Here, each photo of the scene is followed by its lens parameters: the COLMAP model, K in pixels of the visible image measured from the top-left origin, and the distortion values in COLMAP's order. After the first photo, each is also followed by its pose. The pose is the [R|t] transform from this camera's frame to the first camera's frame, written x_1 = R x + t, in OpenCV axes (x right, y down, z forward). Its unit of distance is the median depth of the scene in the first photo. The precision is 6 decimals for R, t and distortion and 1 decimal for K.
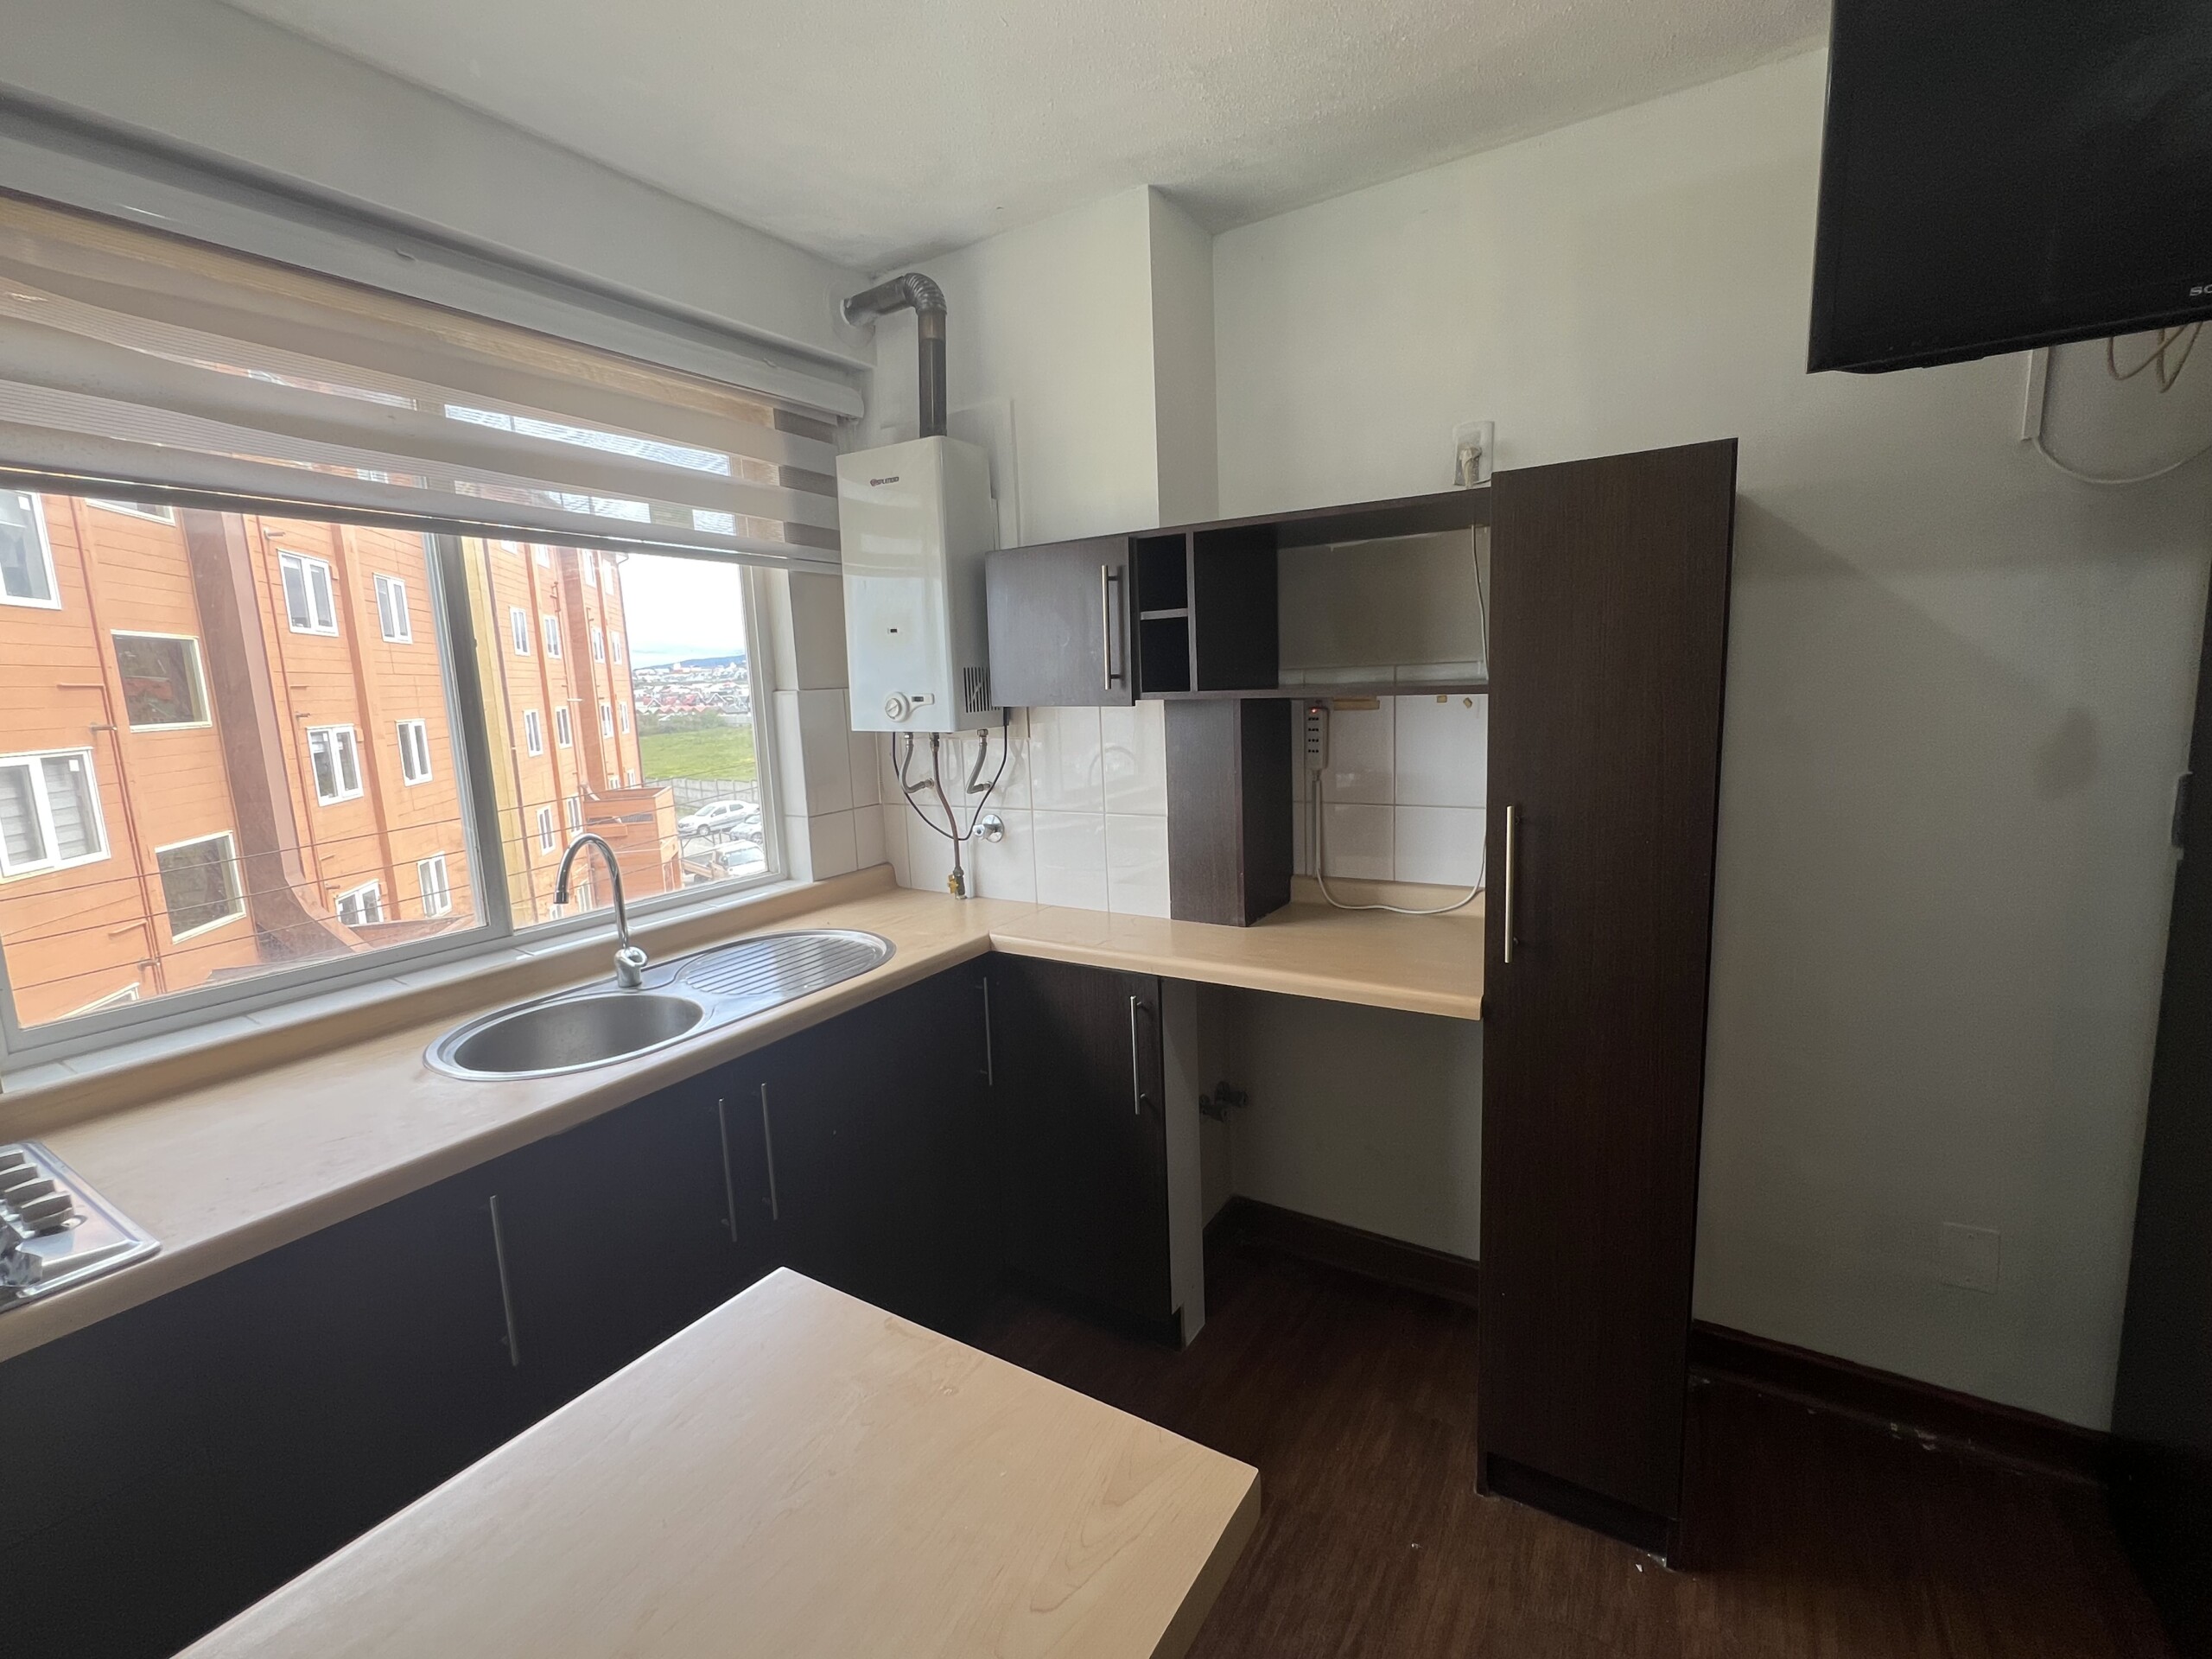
lens RADIAL K [[962.4, 0, 1111.0], [0, 962.4, 822.9], [0, 0, 1]] dist [-0.001382, -0.000637]
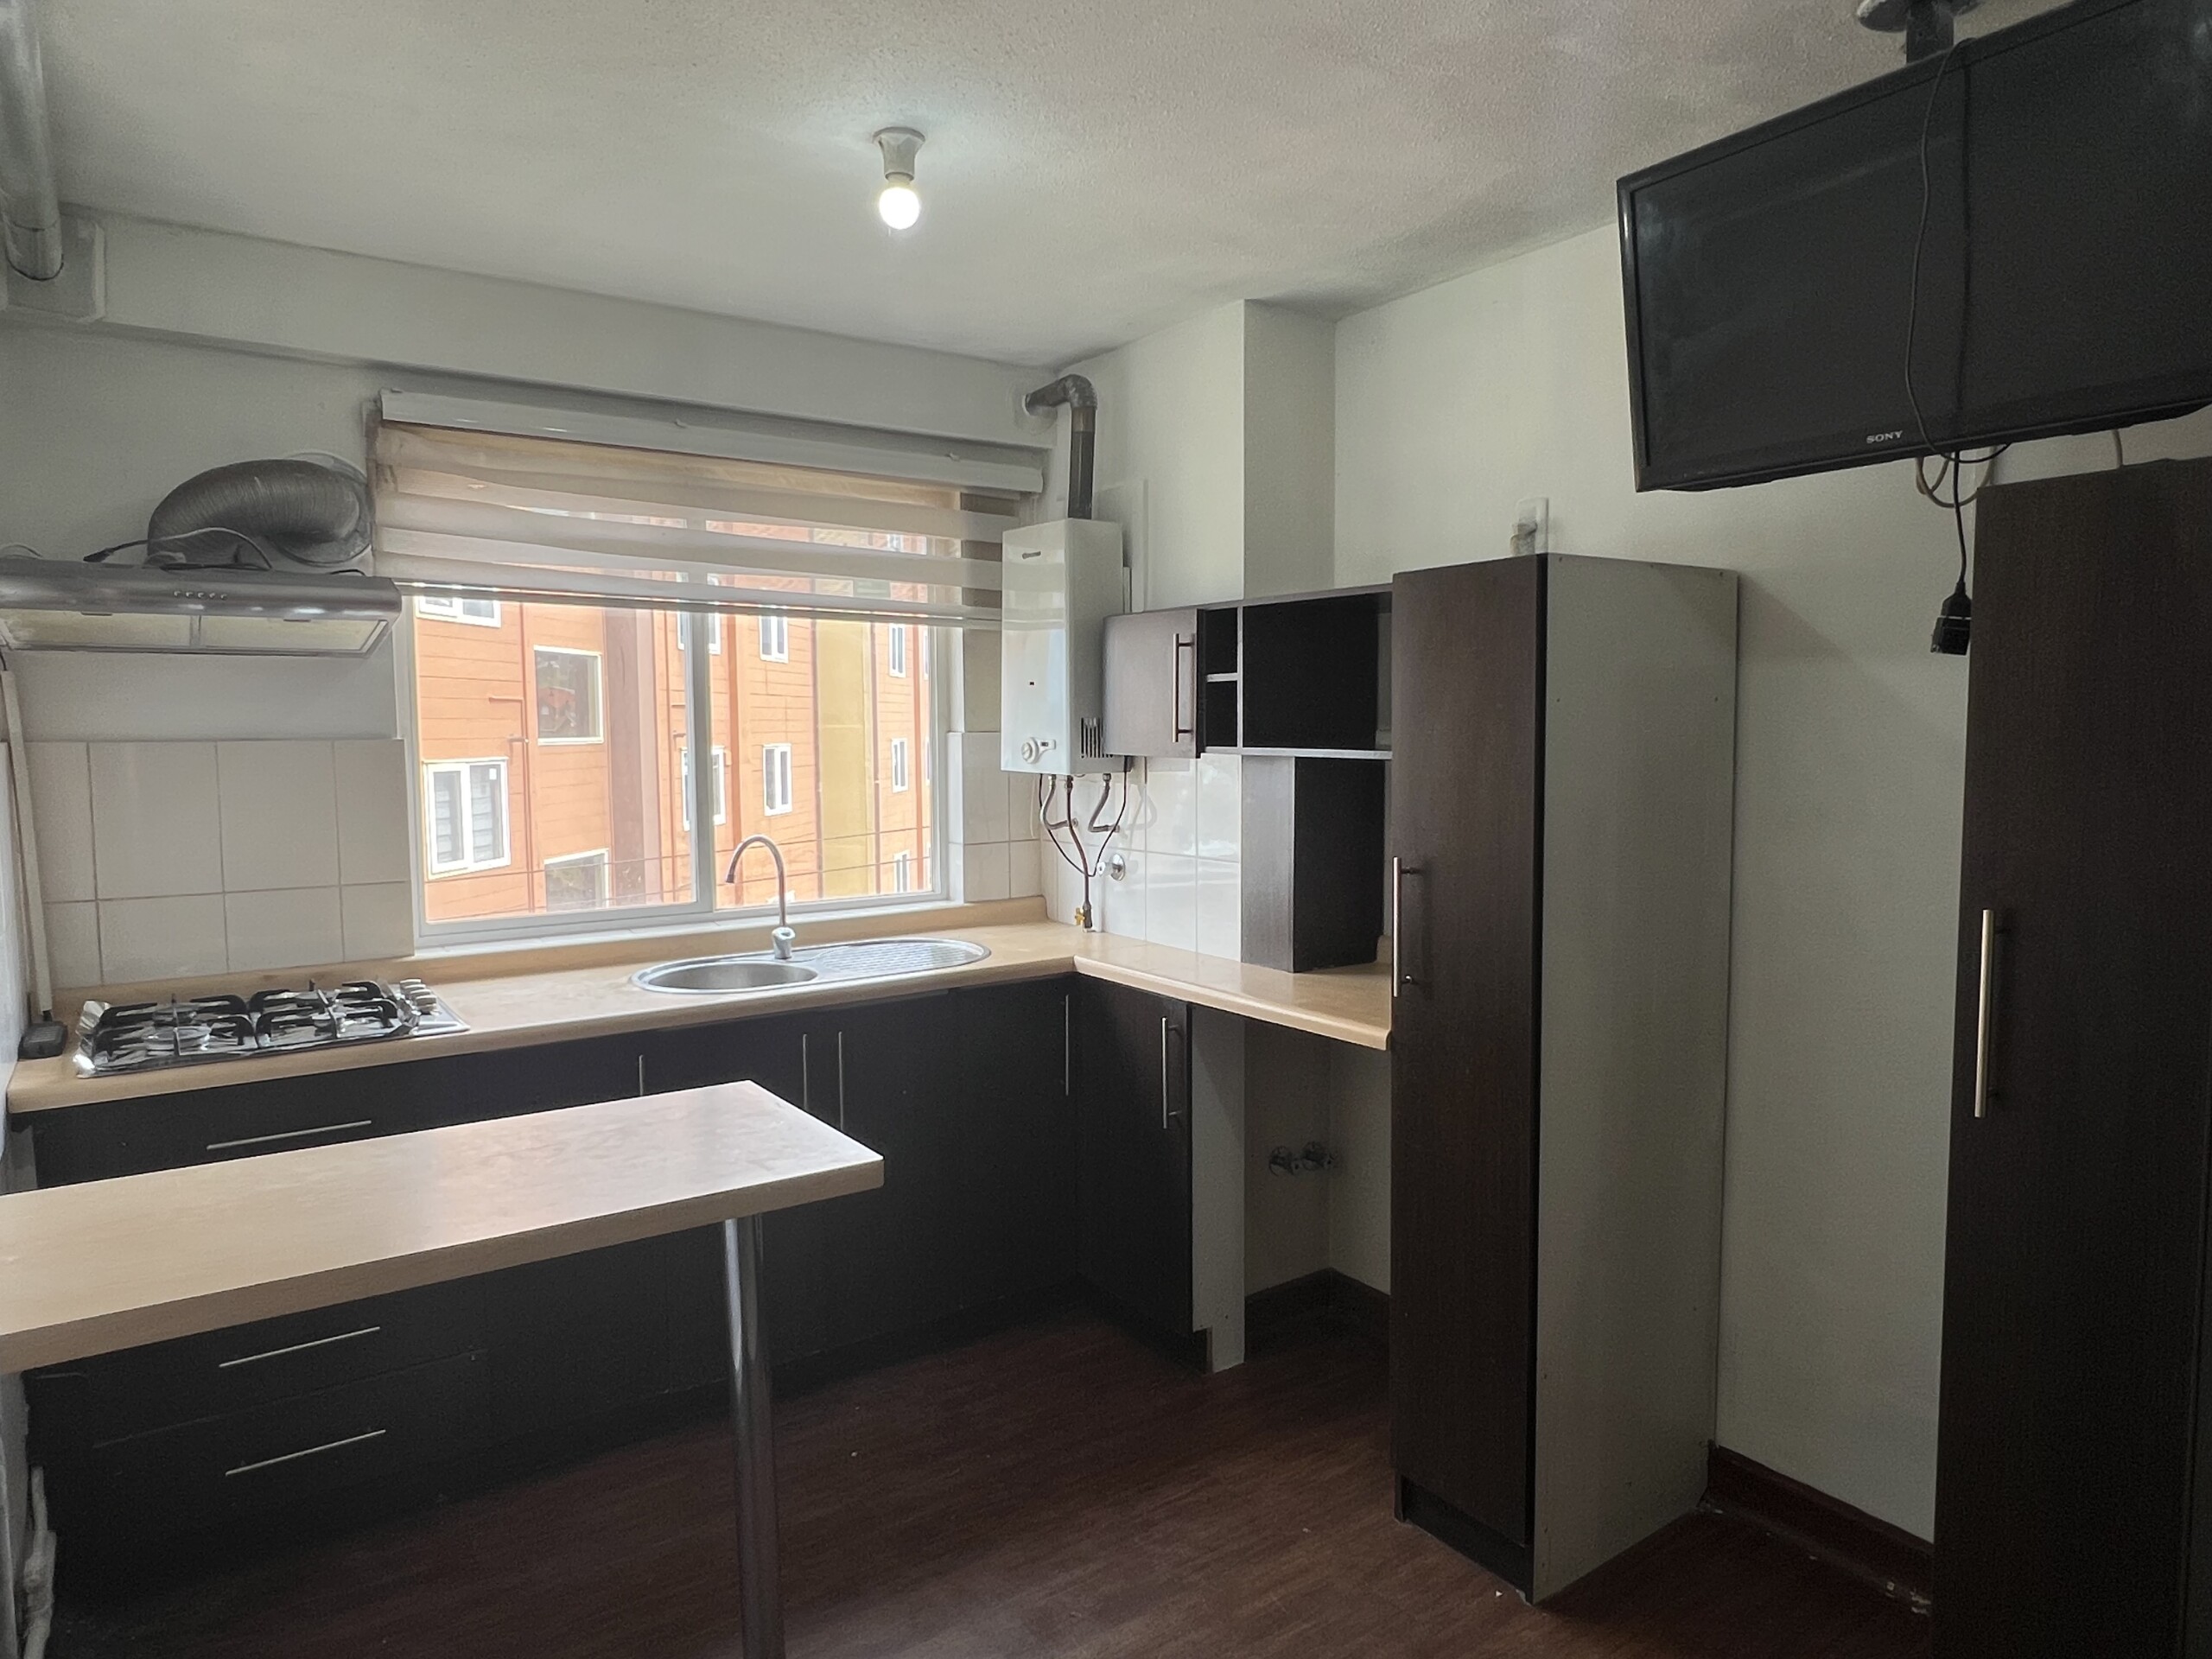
lens RADIAL K [[1281.8, 0, 1102.3], [0, 1281.8, 830.0], [0, 0, 1]] dist [-0.001998, 0.003249]
pose [[0.926333, 0.065270, -0.371008, 0.422846], [-0.087998, 0.995120, -0.044647, 0.031635], [0.366284, 0.074006, 0.927556, -0.356395]]
